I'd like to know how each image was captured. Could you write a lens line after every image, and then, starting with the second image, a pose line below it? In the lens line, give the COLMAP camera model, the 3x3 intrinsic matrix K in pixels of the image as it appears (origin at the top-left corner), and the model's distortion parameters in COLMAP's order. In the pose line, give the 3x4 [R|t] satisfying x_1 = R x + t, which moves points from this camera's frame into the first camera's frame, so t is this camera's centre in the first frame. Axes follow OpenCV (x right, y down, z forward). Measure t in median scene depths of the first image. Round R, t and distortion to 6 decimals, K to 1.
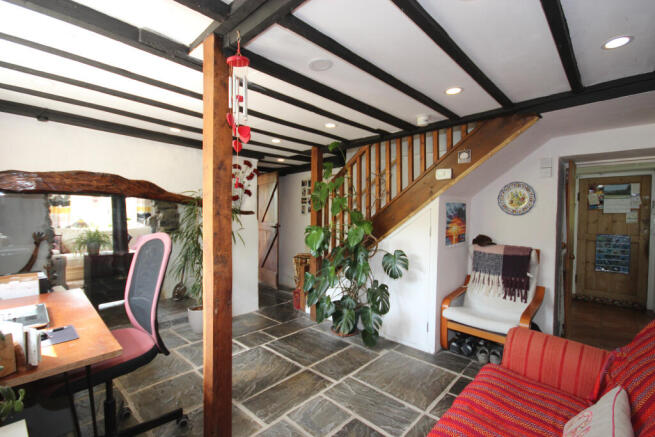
lens RADIAL K [[295.3, 0, 330.4], [0, 295.3, 218.9], [0, 0, 1]] dist [-0.021354, -0.004202]
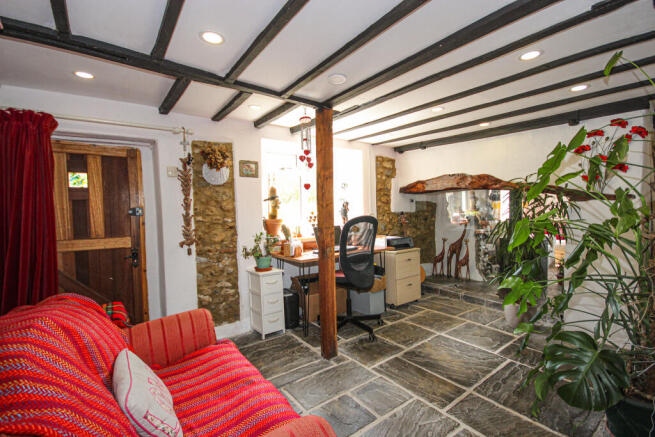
lens RADIAL K [[295.3, 0, 330.1], [0, 295.3, 218.3], [0, 0, 1]] dist [-0.021354, -0.004202]
pose [[-0.192835, 0.026469, -0.980874, 0.801384], [0.003963, 0.999649, 0.026197, 0.012669], [0.981223, 0.001164, -0.192872, 0.813756]]
